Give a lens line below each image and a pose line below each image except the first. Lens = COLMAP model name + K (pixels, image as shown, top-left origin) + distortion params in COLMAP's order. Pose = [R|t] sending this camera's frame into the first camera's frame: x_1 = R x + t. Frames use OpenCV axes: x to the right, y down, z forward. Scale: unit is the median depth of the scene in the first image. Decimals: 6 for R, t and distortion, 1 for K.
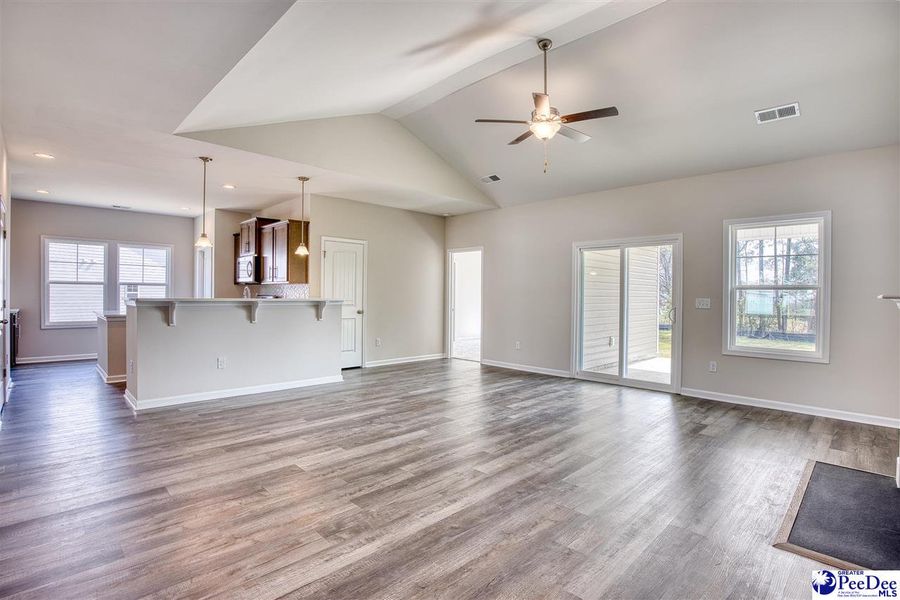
lens RADIAL K [[426.6, 0, 445.2], [0, 426.6, 298.7], [0, 0, 1]] dist [-0.059637, 0.015379]
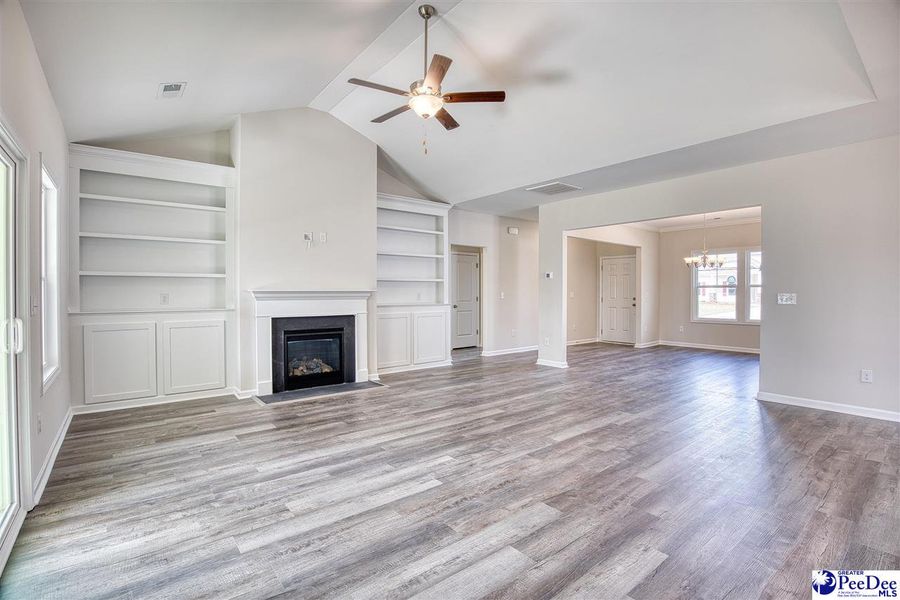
lens RADIAL K [[426.6, 0, 450.2], [0, 426.6, 300.5], [0, 0, 1]] dist [-0.059637, 0.015379]
pose [[-0.995732, -0.012179, 0.091483, 0.122960], [-0.009372, 0.999474, 0.031061, -0.022888], [-0.091813, 0.030071, -0.995322, 2.342812]]
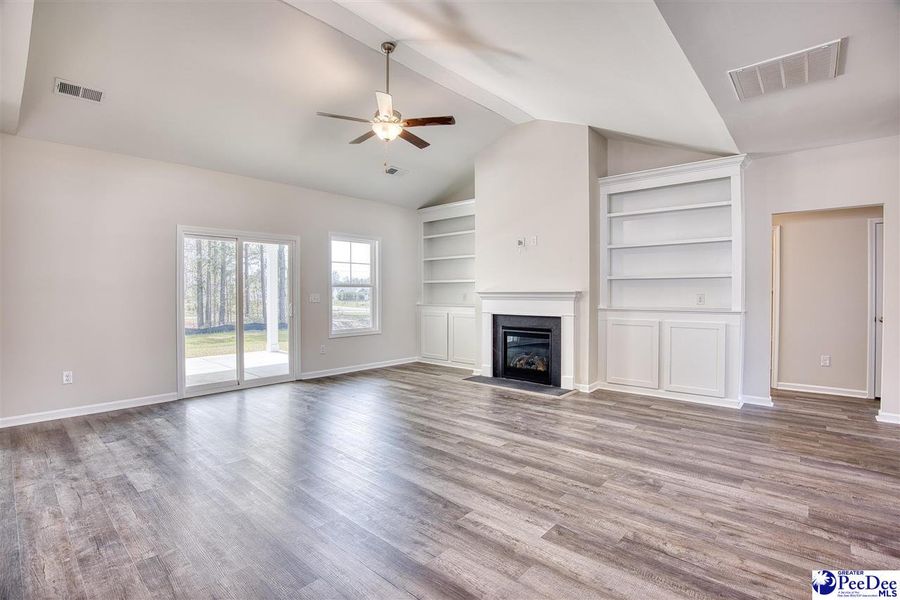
lens RADIAL K [[426.6, 0, 446.6], [0, 426.6, 295.1], [0, 0, 1]] dist [-0.059637, 0.015379]
pose [[-0.062625, -0.015832, 0.997912, -0.994999], [0.009278, 0.999822, 0.016445, -0.022089], [-0.997994, 0.010289, -0.062467, 1.147304]]
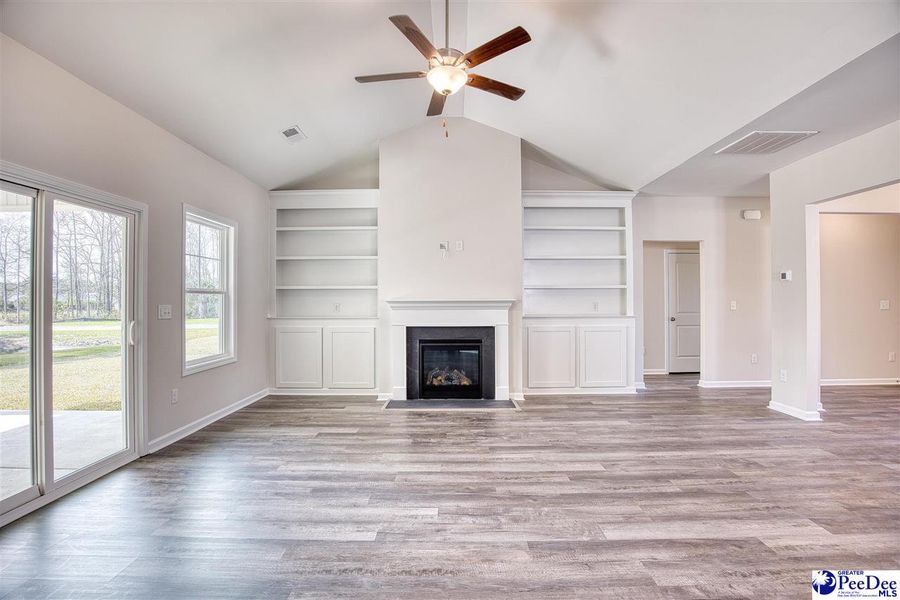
lens RADIAL K [[426.6, 0, 450.2], [0, 426.6, 298.3], [0, 0, 1]] dist [-0.059637, 0.015379]
pose [[-0.713228, -0.004329, 0.700918, -0.359870], [0.002300, 0.999961, 0.008516, -0.026545], [-0.700928, 0.007686, -0.713191, 1.895276]]
